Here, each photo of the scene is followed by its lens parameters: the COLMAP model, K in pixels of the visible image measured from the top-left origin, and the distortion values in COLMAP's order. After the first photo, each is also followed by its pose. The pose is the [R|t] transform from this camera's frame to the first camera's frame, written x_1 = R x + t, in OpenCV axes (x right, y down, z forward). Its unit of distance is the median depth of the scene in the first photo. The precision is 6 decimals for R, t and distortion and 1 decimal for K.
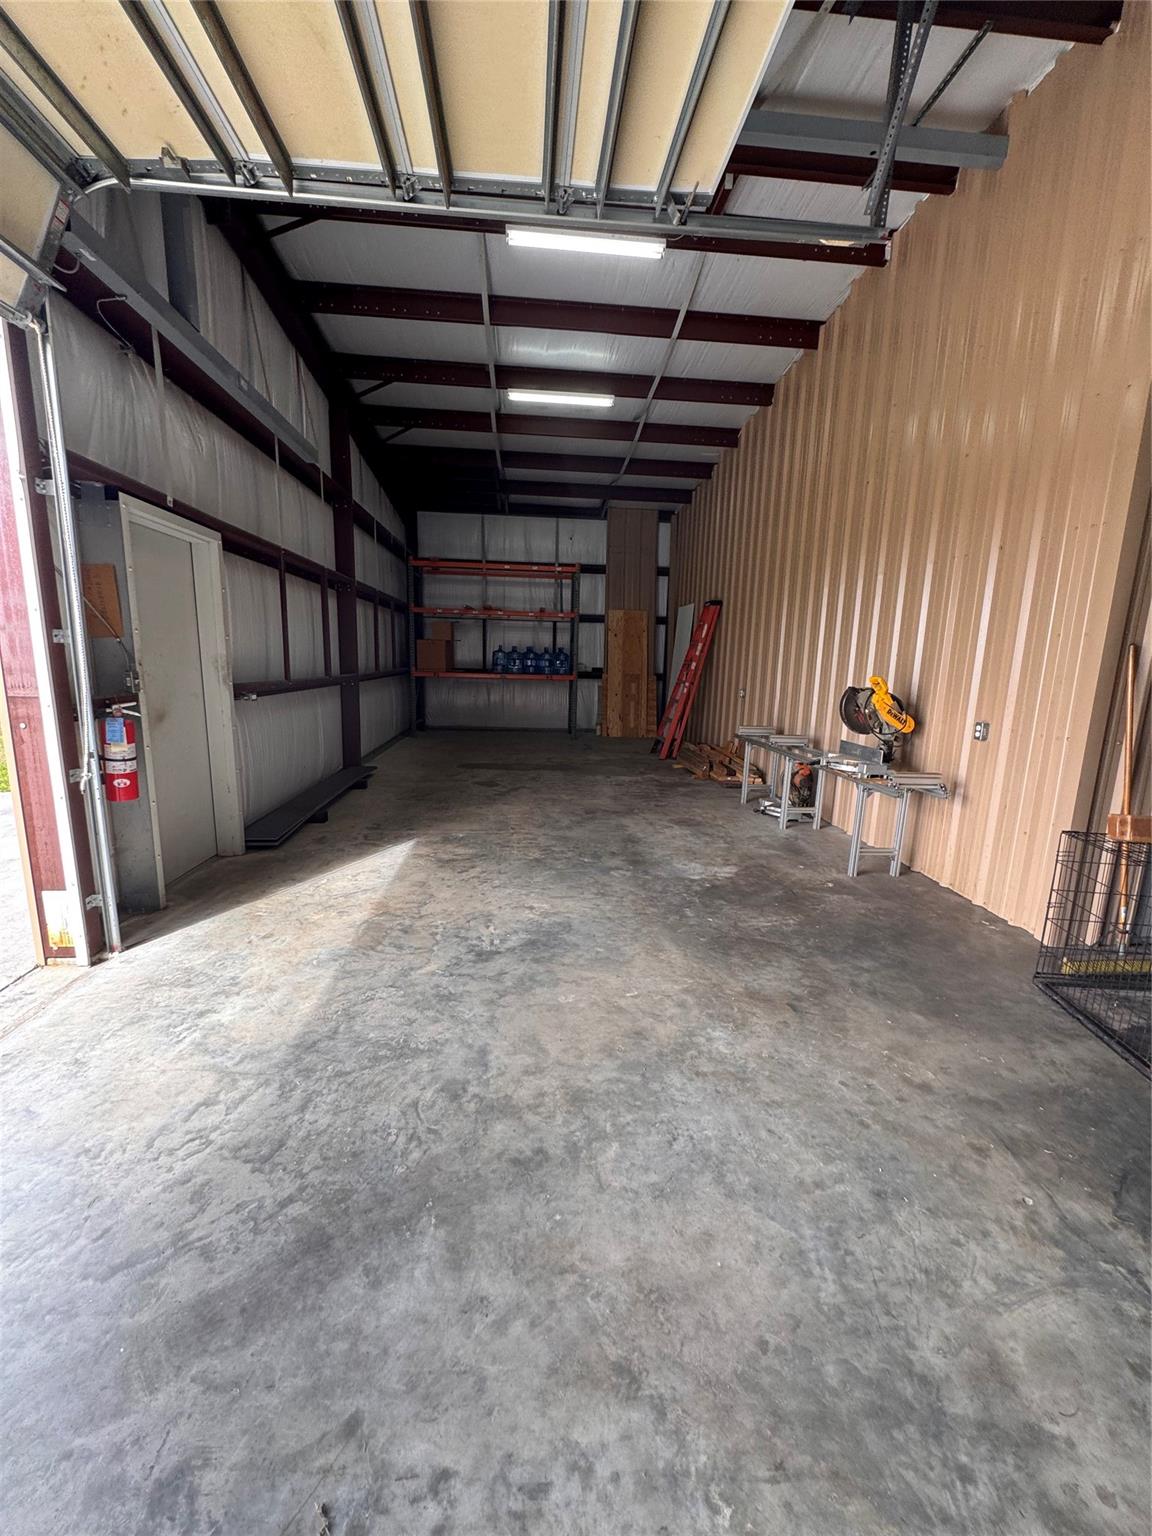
lens RADIAL K [[608.6, 0, 576.5], [0, 608.6, 772.4], [0, 0, 1]] dist [-0.001756, 0.000058]
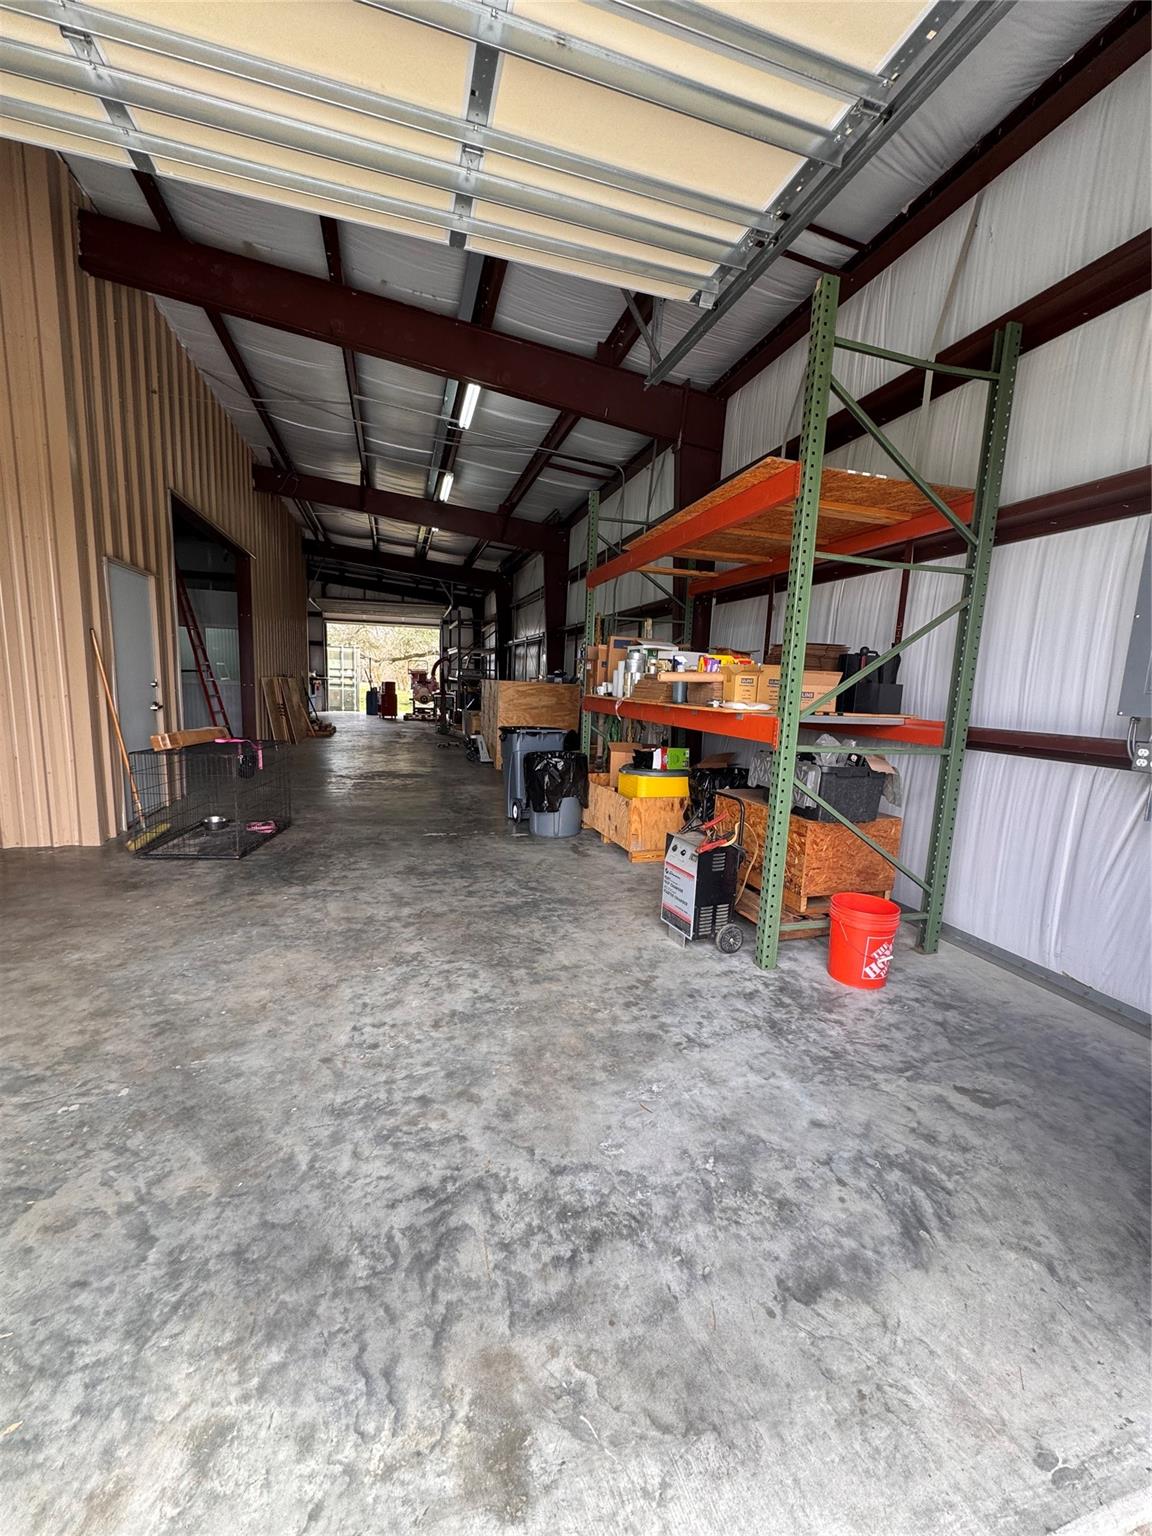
lens RADIAL K [[610.2, 0, 579.3], [0, 610.2, 774.0], [0, 0, 1]] dist [-0.002078, 0.000419]
pose [[-0.206322, -0.181997, 0.961410, -0.889365], [0.135095, 0.967842, 0.212206, -0.023335], [-0.969113, 0.173665, -0.175100, 0.175447]]
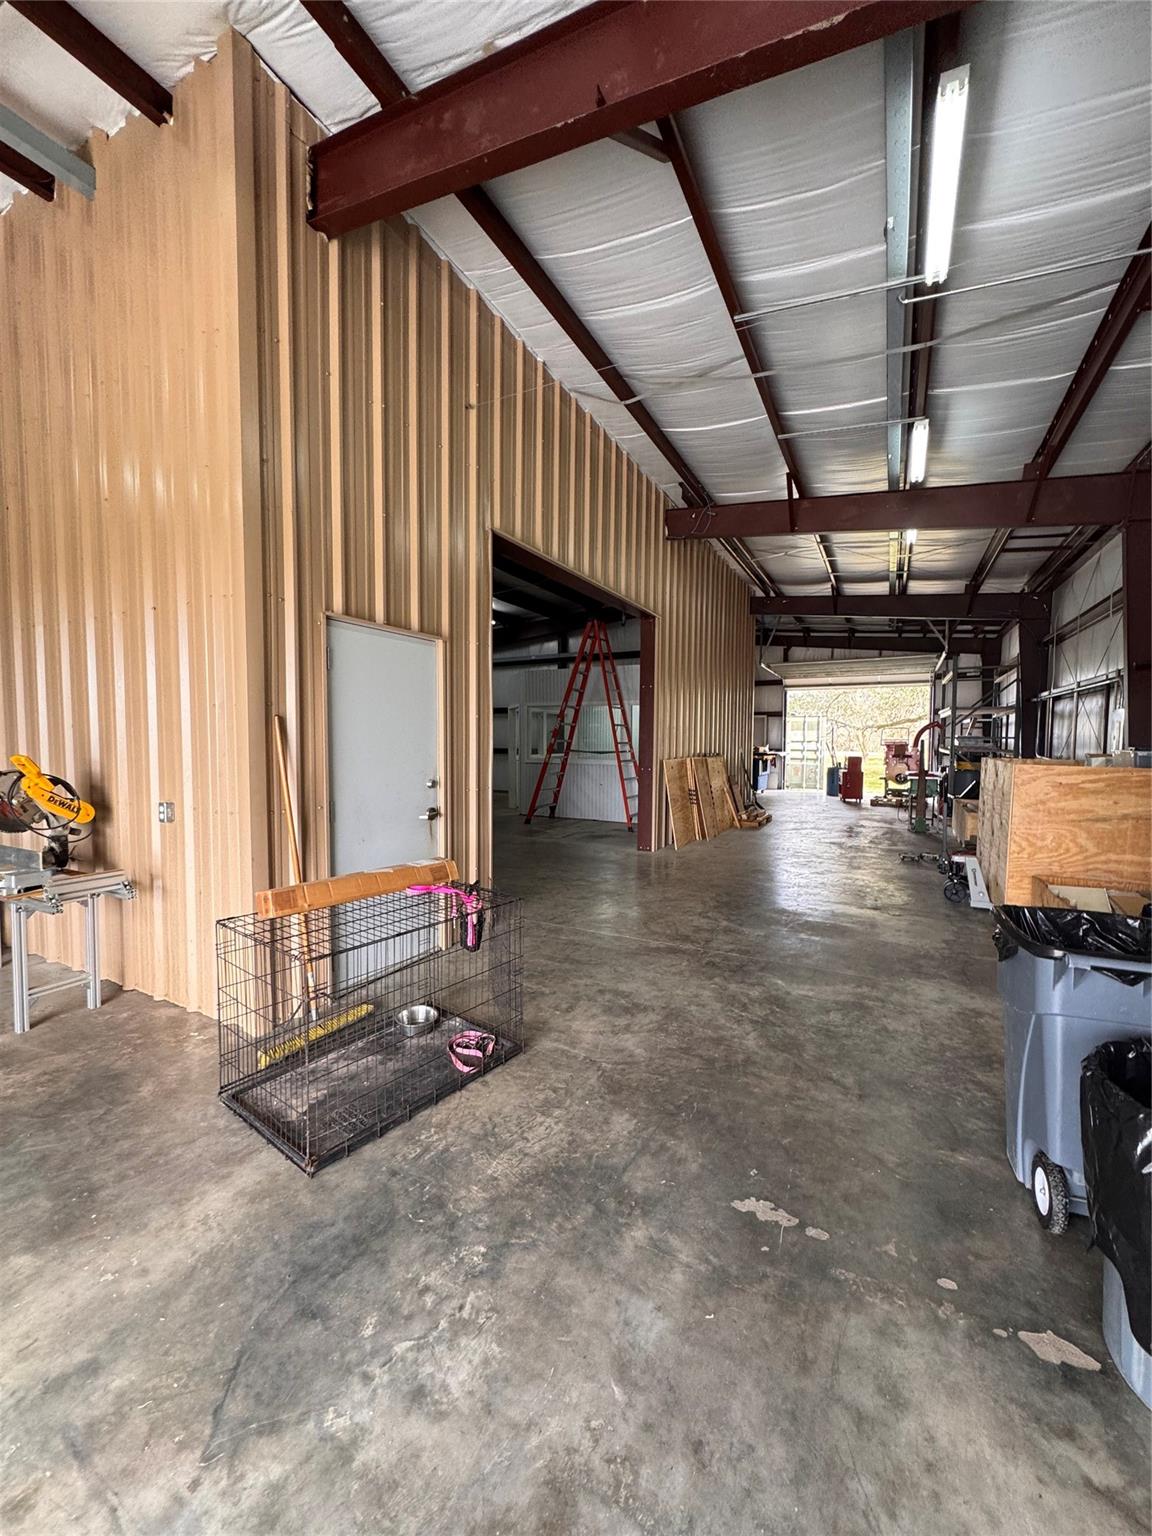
lens RADIAL K [[610.2, 0, 579.3], [0, 610.2, 774.0], [0, 0, 1]] dist [-0.002078, 0.000419]
pose [[0.526536, -0.072855, 0.847025, 0.326880], [0.163131, 0.986465, -0.016559, -0.014533], [-0.834355, 0.146895, 0.531294, 0.045979]]
